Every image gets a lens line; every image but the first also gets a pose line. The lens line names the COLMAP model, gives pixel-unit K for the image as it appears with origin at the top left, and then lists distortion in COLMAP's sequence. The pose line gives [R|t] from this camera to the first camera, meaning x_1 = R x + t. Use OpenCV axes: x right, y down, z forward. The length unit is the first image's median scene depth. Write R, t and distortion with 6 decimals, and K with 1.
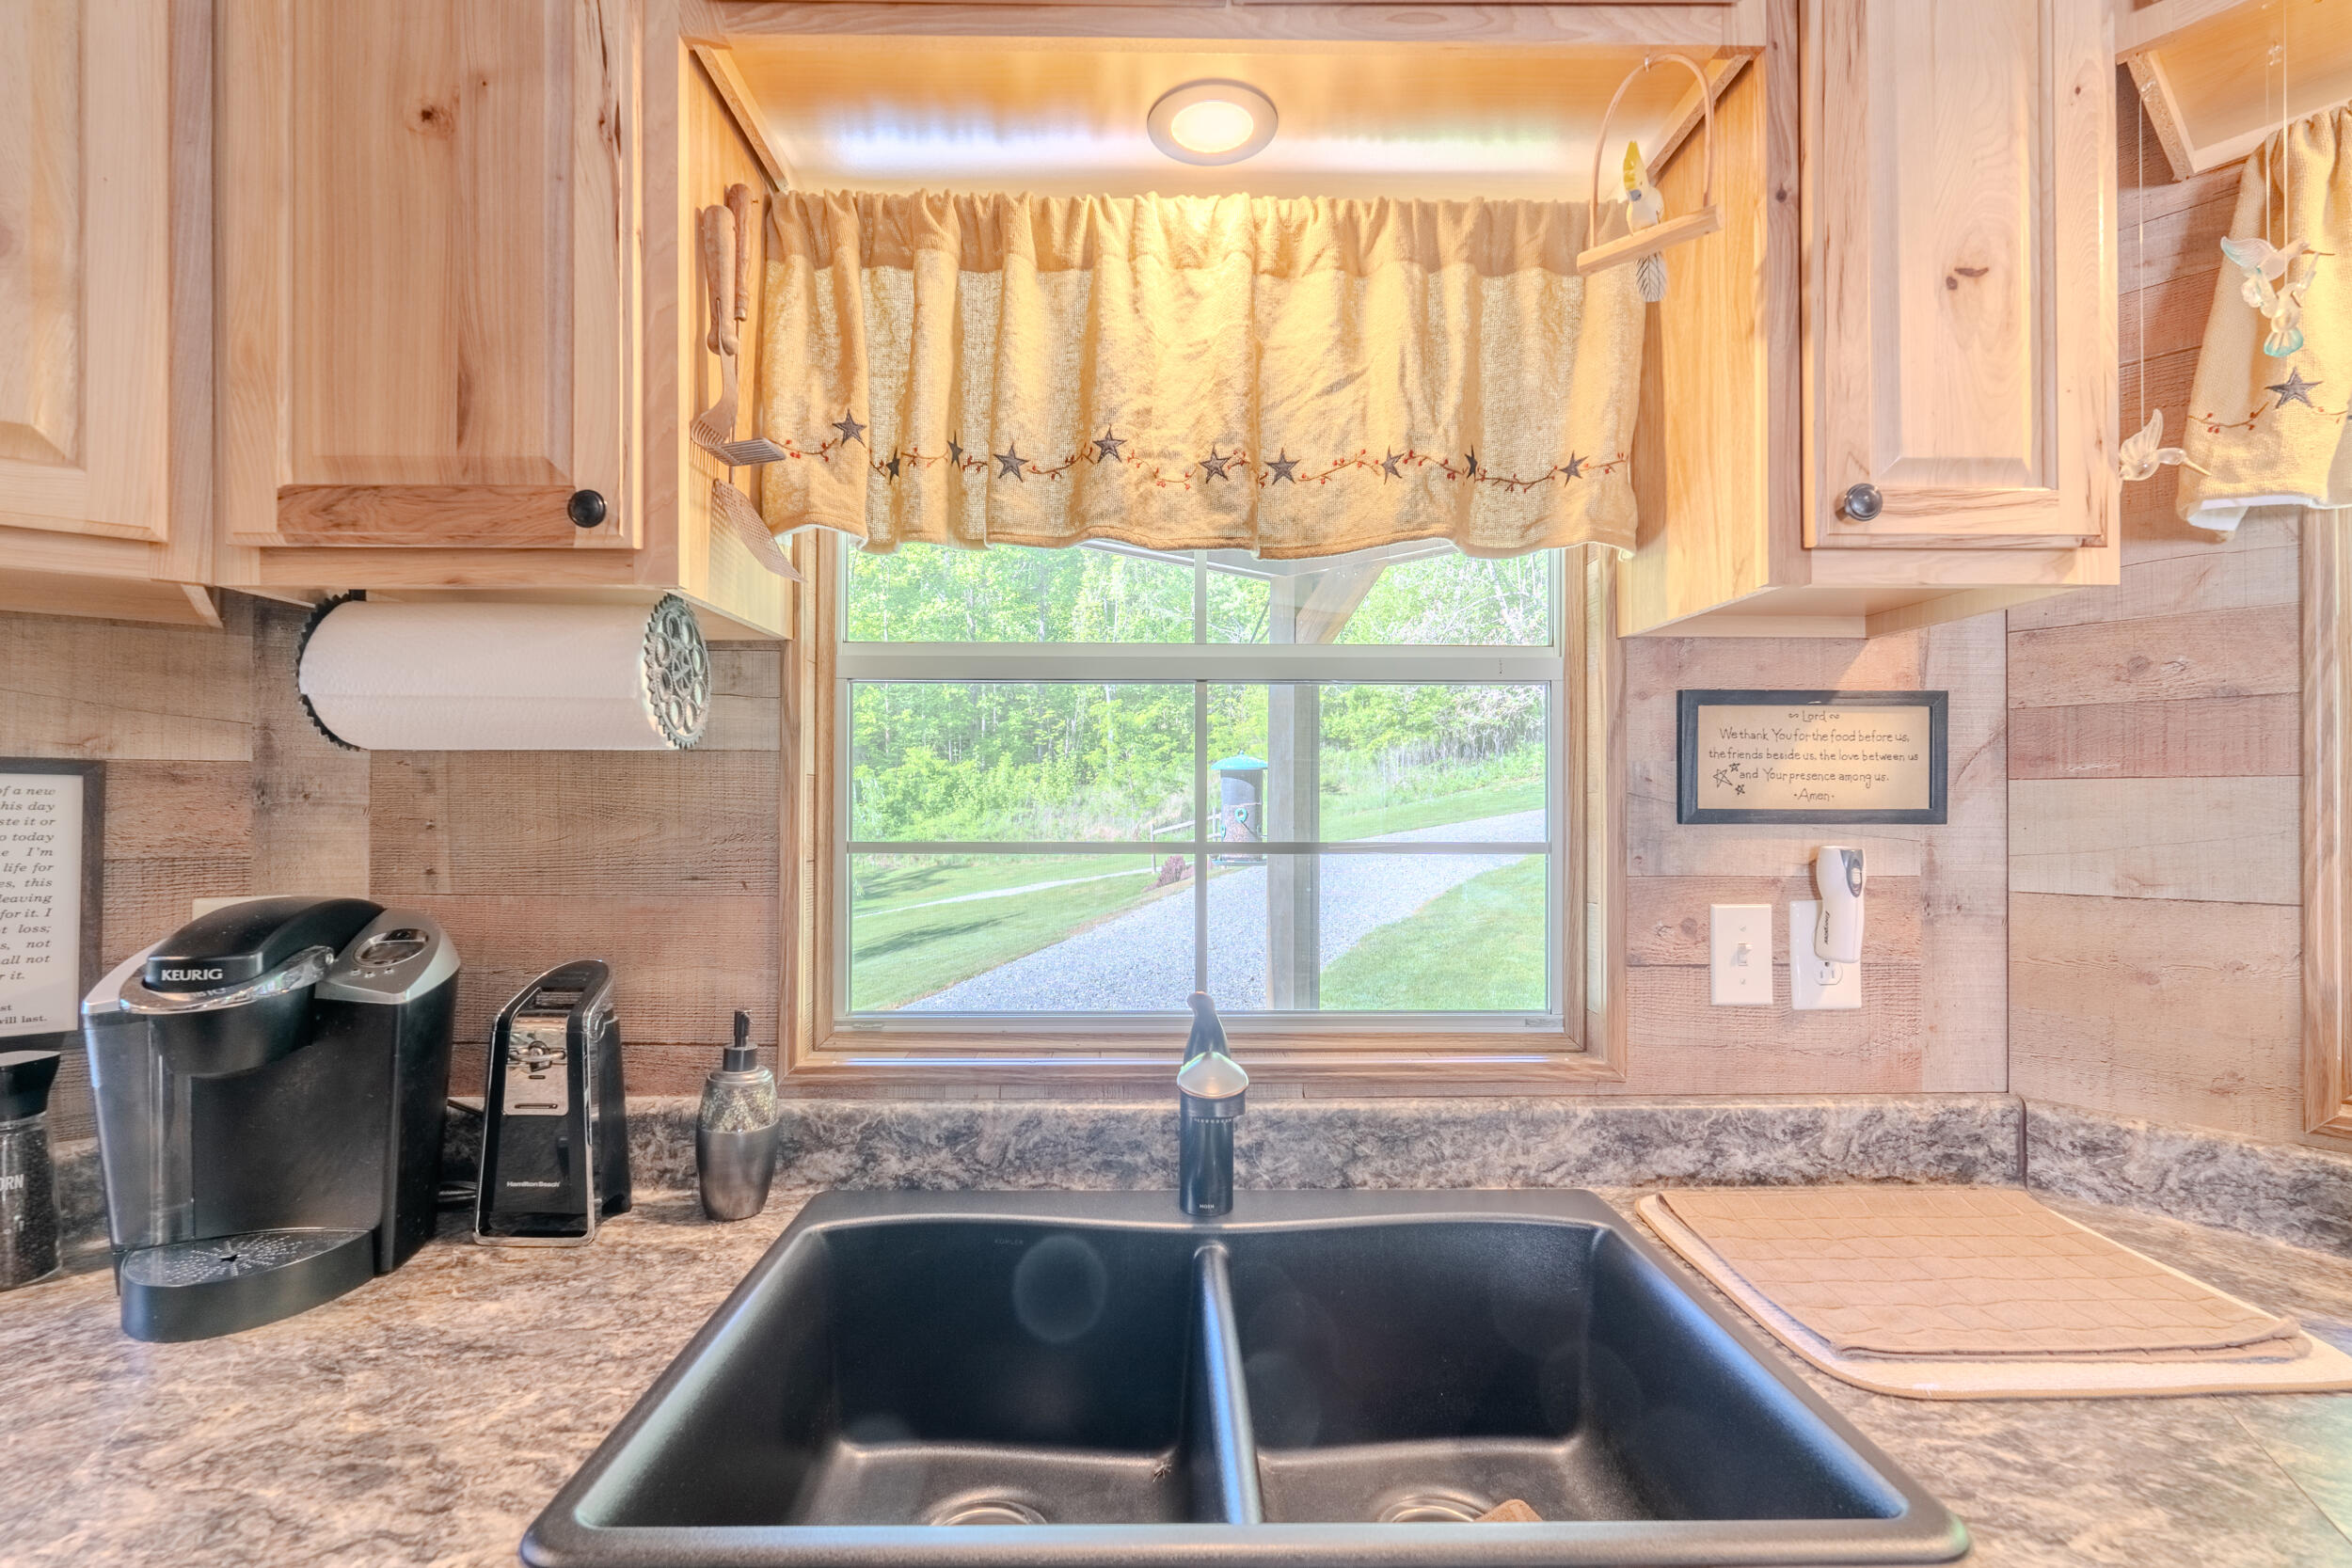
lens RADIAL K [[1059.6, 0, 1150.7], [0, 1059.6, 790.3], [0, 0, 1]] dist [-0.001039, 0.000048]
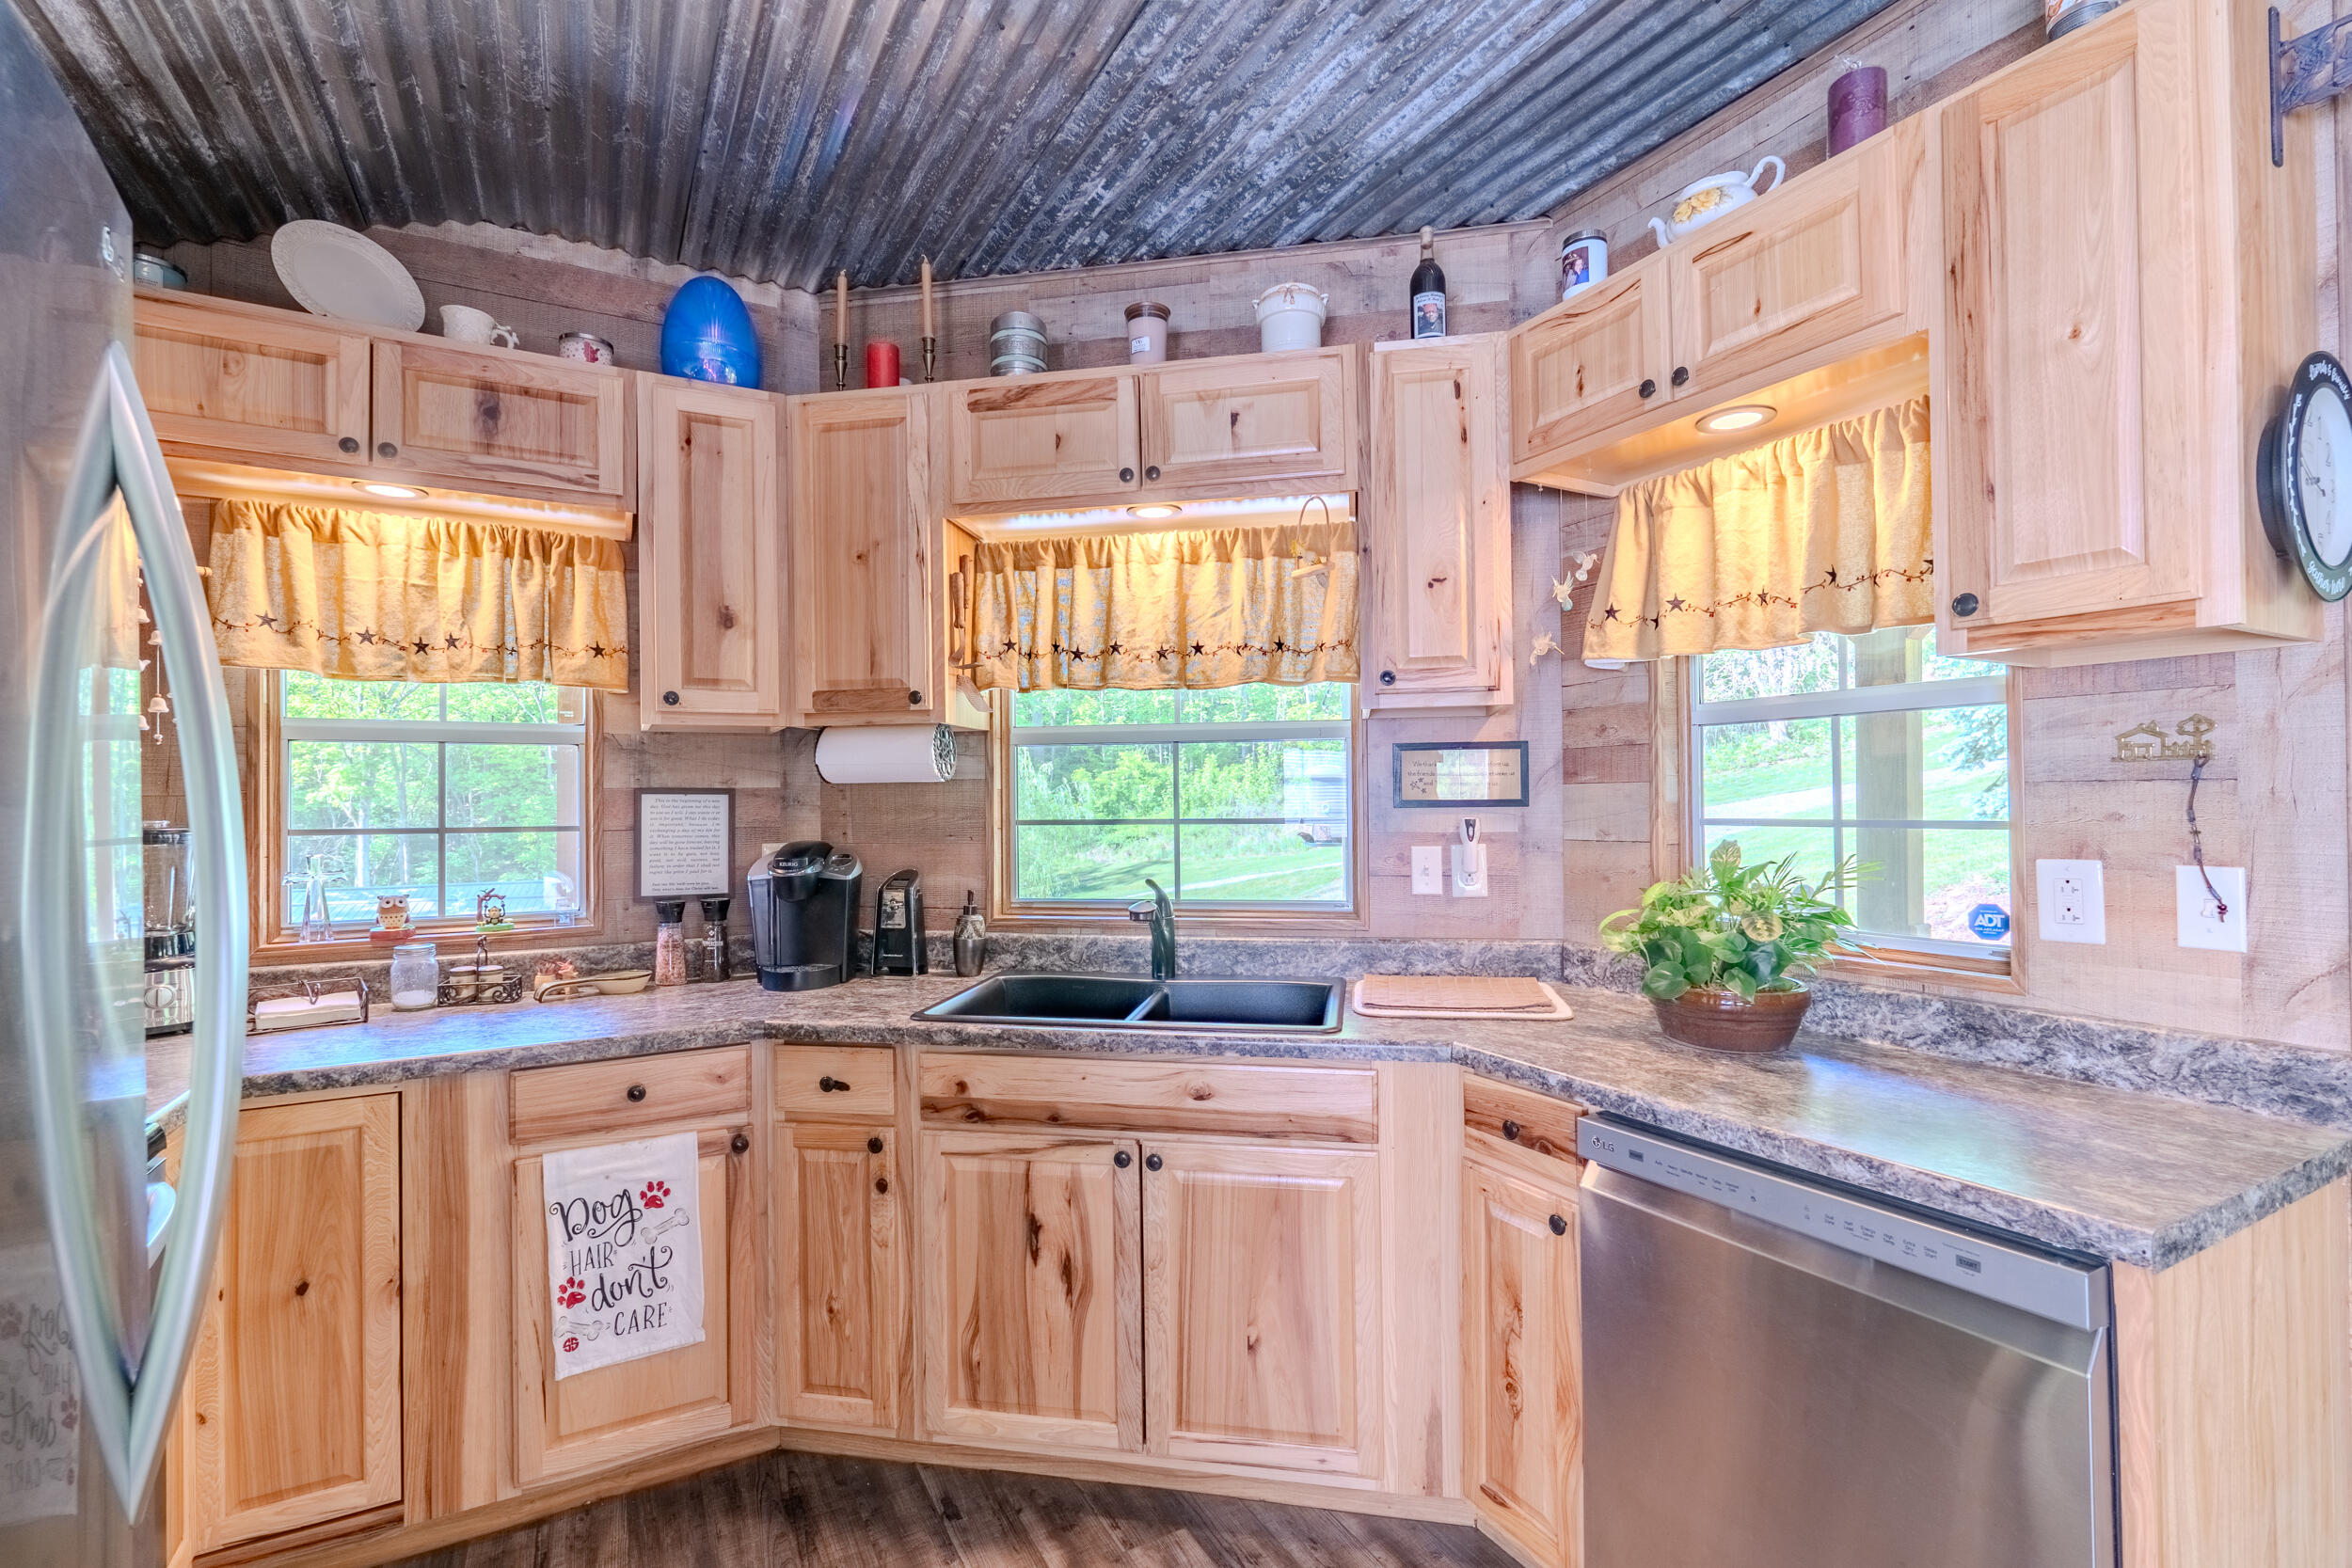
lens RADIAL K [[1026.2, 0, 1141.2], [0, 1026.2, 789.2], [0, 0, 1]] dist [0.000627, 0.000221]
pose [[0.978142, -0.014014, -0.207466, 0.465465], [0.013997, 0.999901, -0.001553, -0.009101], [0.207467, -0.001385, 0.978241, -1.163185]]
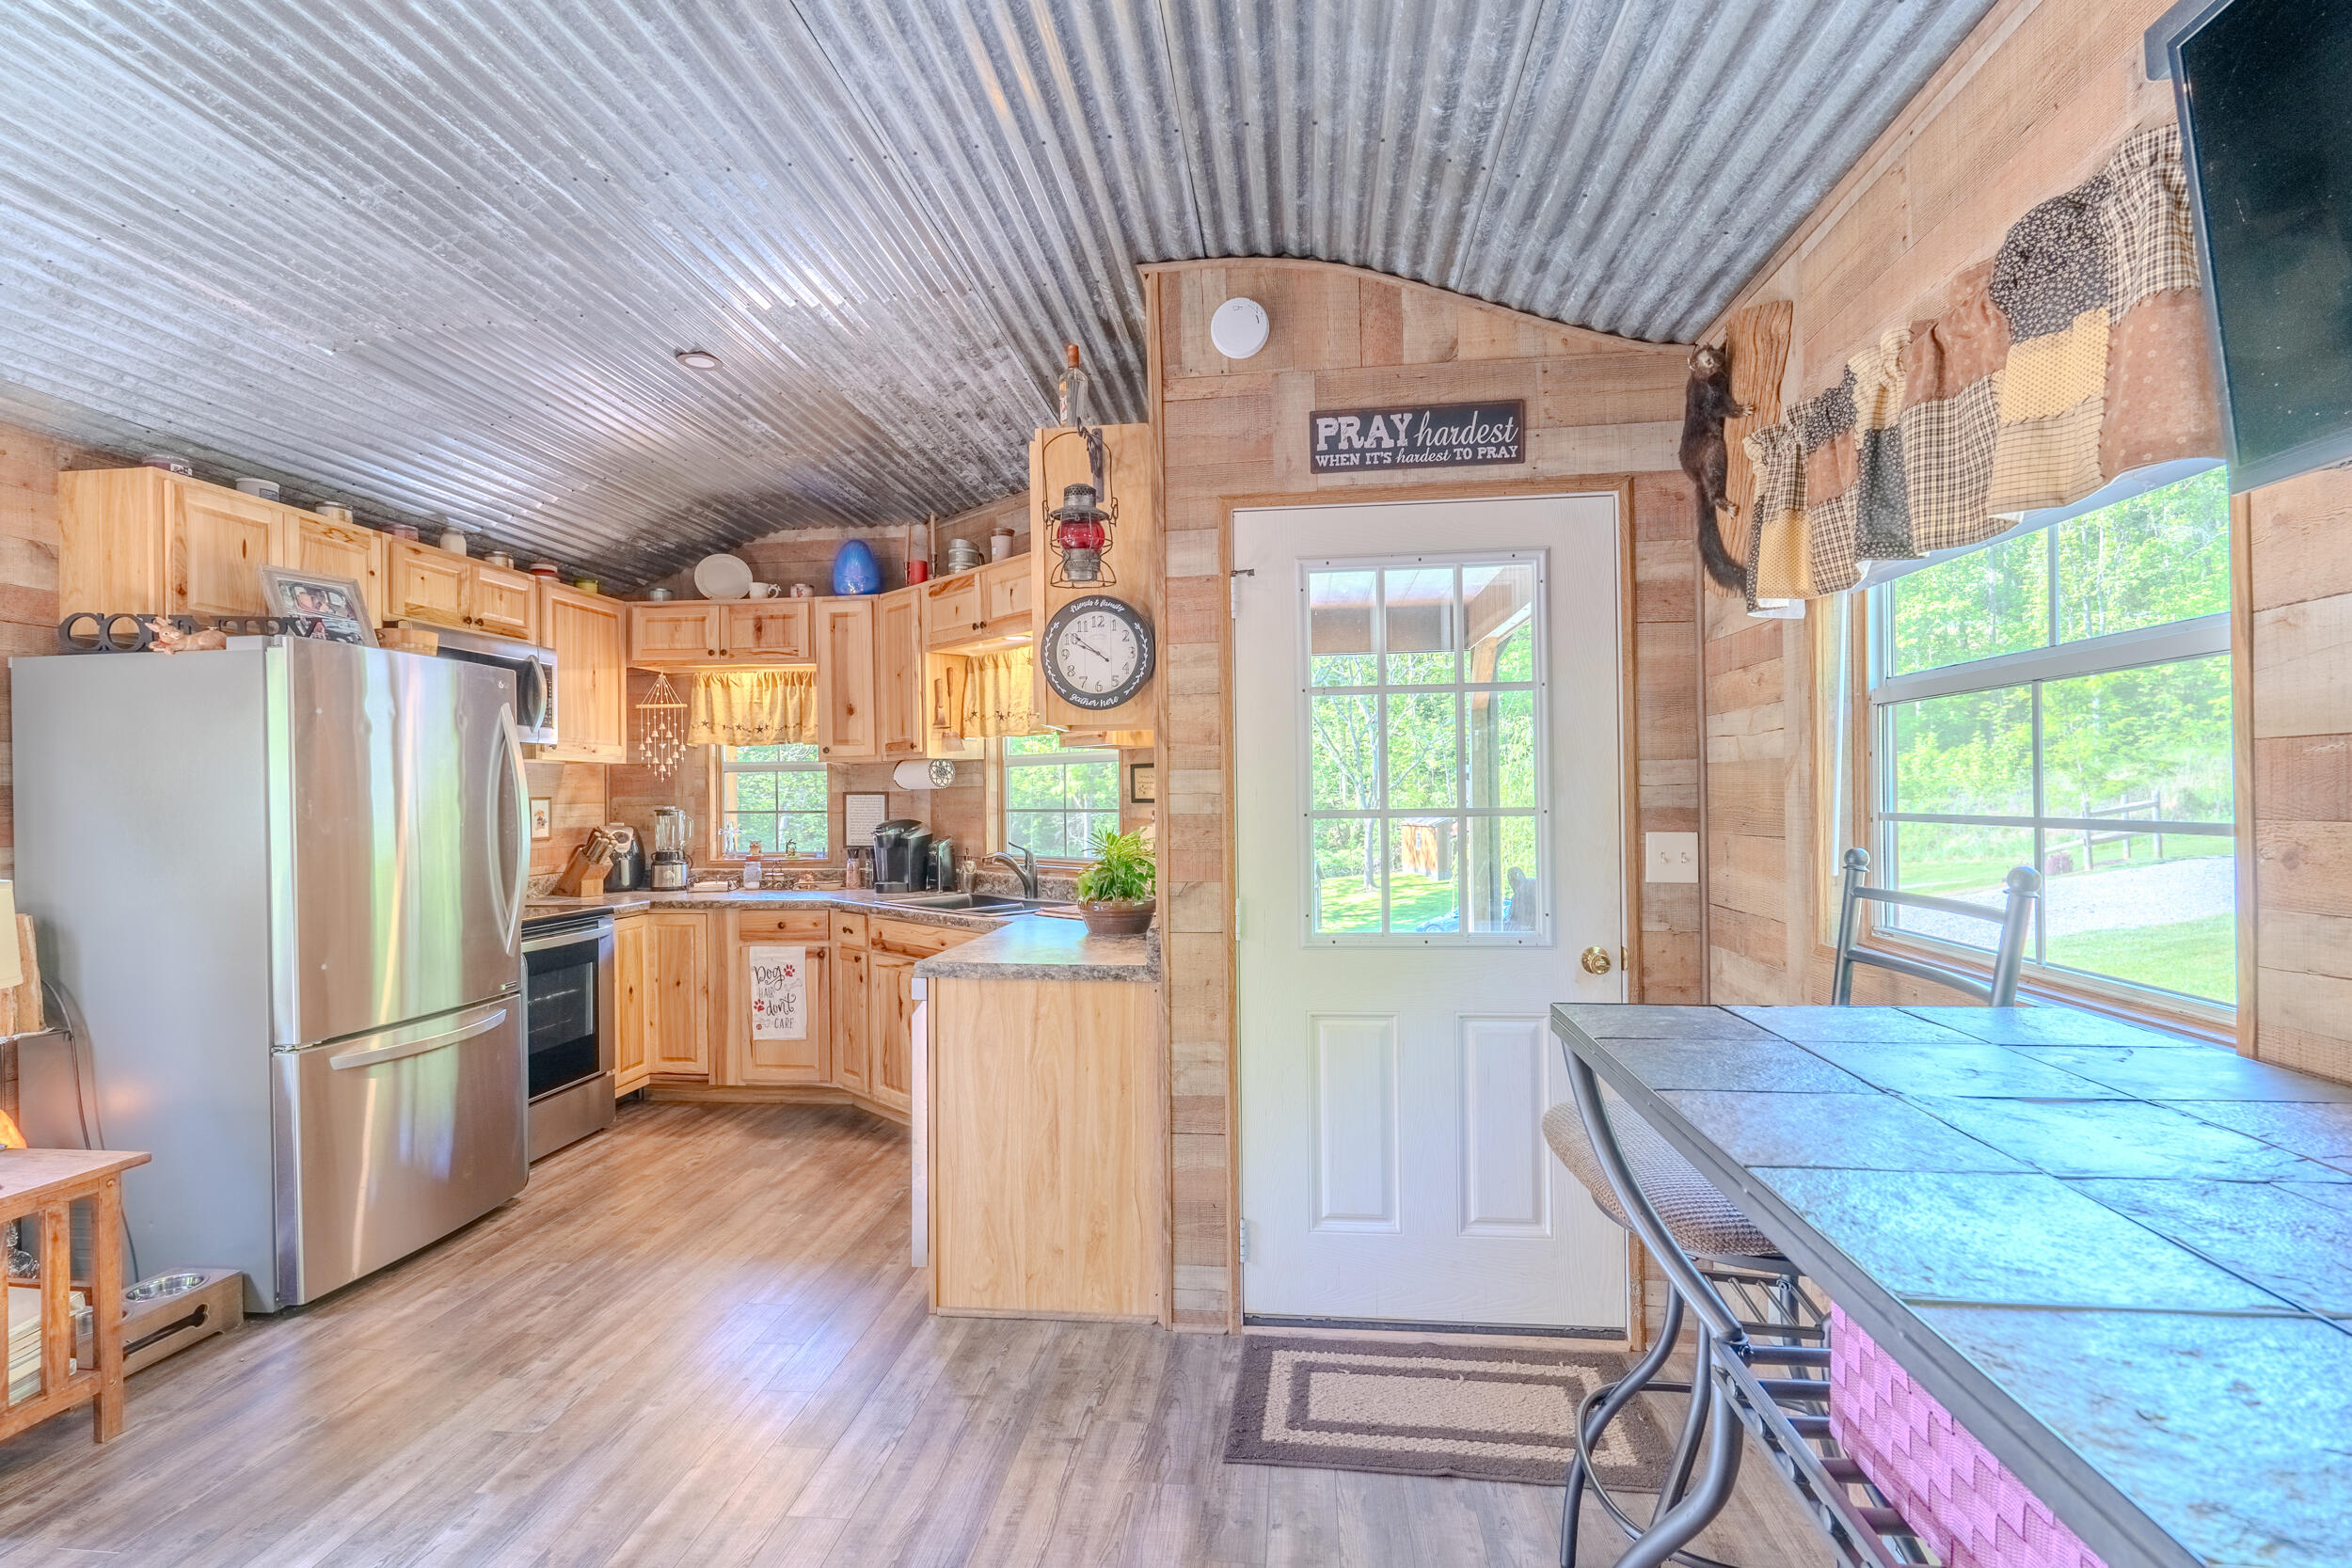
lens RADIAL K [[1061.4, 0, 1163.4], [0, 1061.4, 791.4], [0, 0, 1]] dist [0.000442, -0.000105]
pose [[0.687599, -0.014045, -0.725955, 3.331981], [0.019620, 0.999807, -0.000760, -0.001121], [0.725826, -0.013721, 0.687742, -1.410134]]
